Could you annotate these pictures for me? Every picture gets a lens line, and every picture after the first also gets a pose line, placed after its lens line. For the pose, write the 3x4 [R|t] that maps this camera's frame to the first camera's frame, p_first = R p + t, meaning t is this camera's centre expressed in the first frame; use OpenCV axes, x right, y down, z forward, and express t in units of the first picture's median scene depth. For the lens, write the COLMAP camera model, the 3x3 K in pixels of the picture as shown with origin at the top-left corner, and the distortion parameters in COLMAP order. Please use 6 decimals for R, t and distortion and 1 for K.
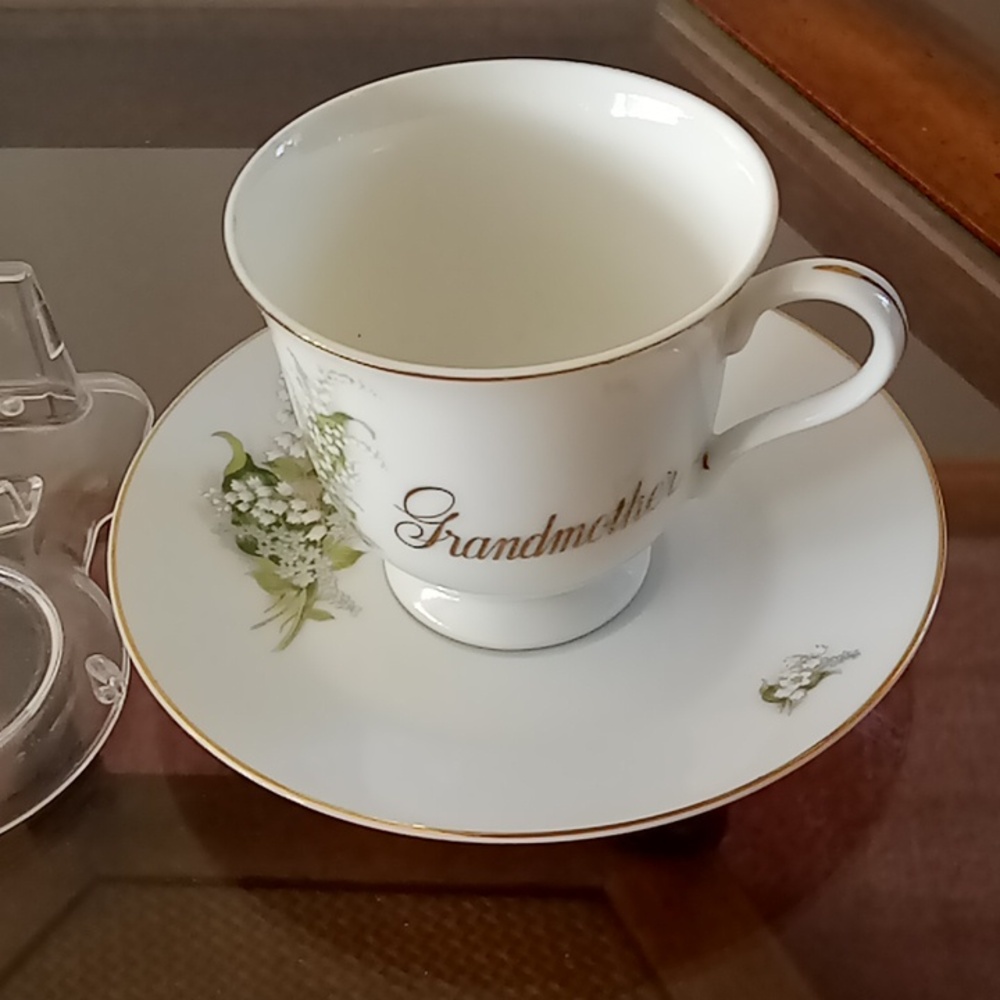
lens RADIAL K [[1679.6, 0, 500.0], [0, 1679.6, 500.0], [0, 0, 1]] dist [0.192087, -0.661461]
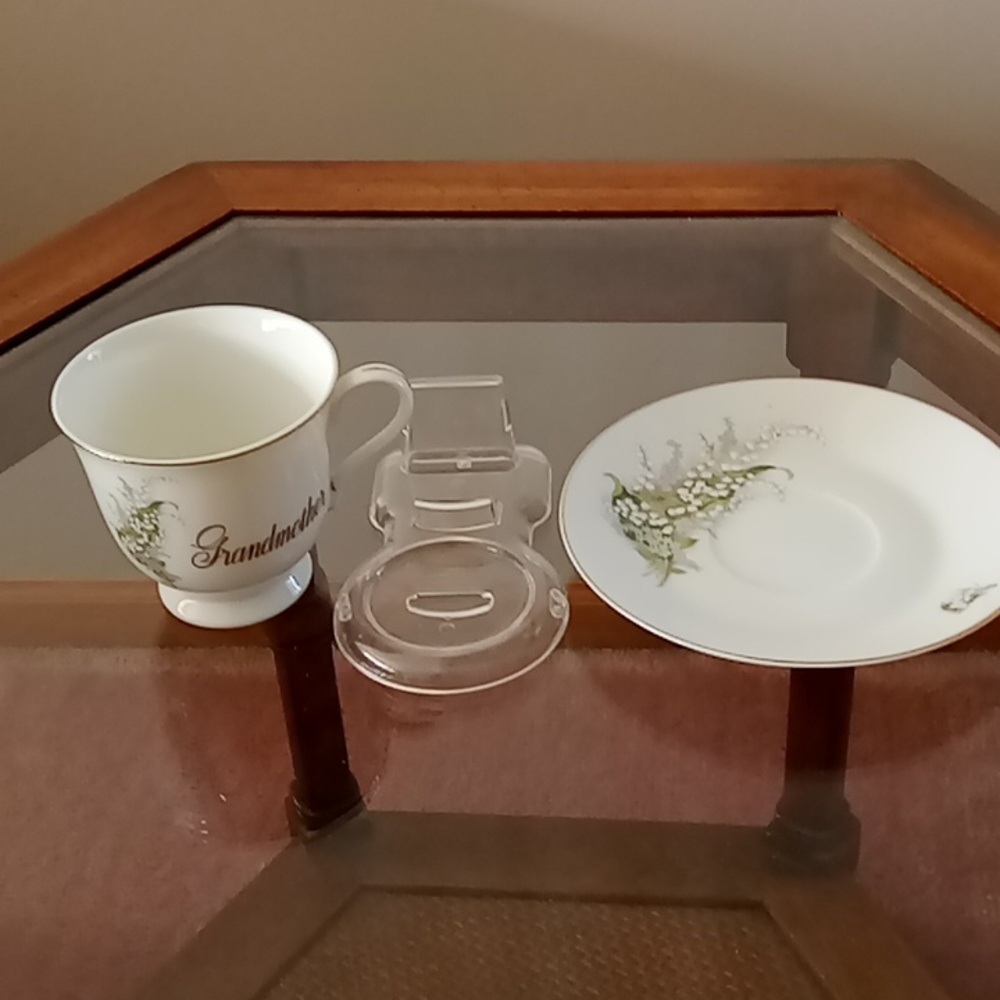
lens RADIAL K [[1679.6, 0, 500.0], [0, 1679.6, 500.0], [0, 0, 1]] dist [0.192087, -0.661461]
pose [[0.999240, 0.010549, -0.037516, -0.214608], [-0.014768, 0.993370, -0.114010, 0.186347], [0.036064, 0.114477, 0.992771, -0.707055]]
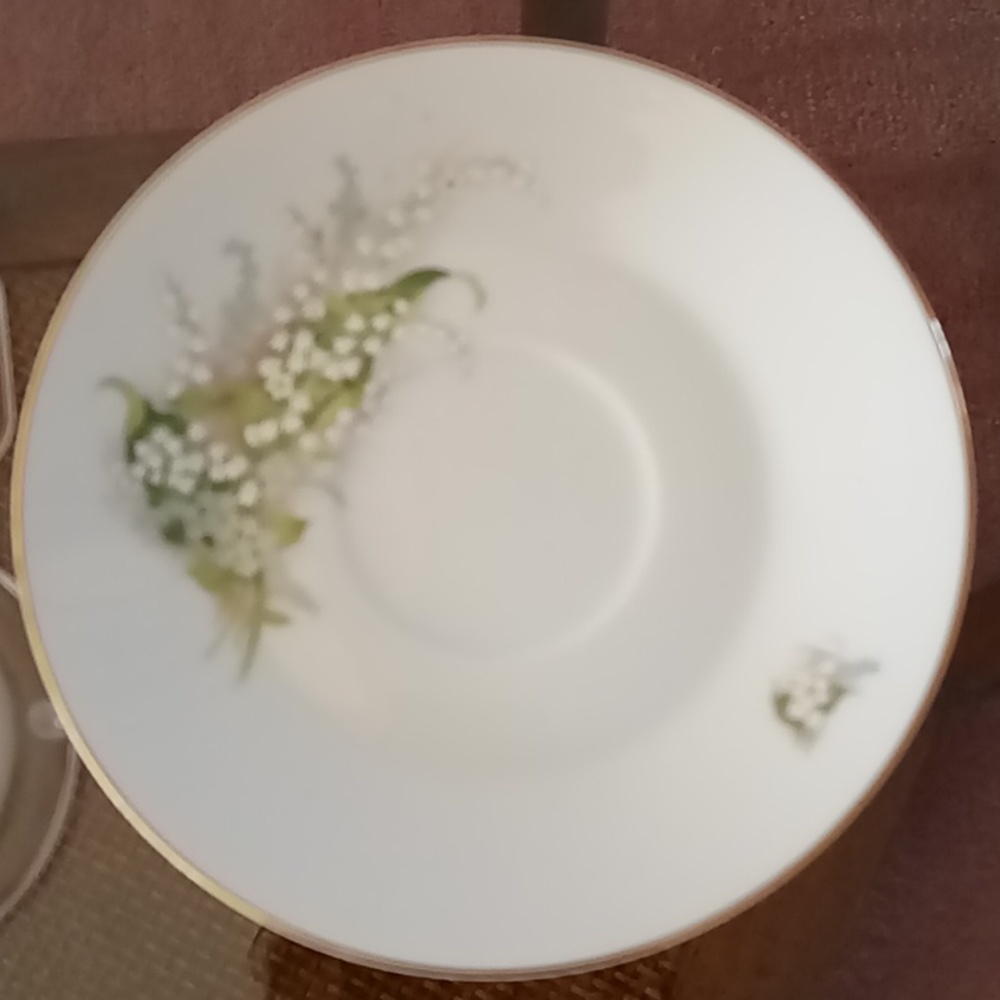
lens RADIAL K [[1679.6, 0, 500.0], [0, 1679.6, 500.0], [0, 0, 1]] dist [0.192087, -0.661461]
pose [[0.990292, -0.127664, 0.054995, -0.028964], [0.072671, 0.812740, 0.578076, -0.465938], [-0.118496, -0.568467, 0.814127, 0.277580]]
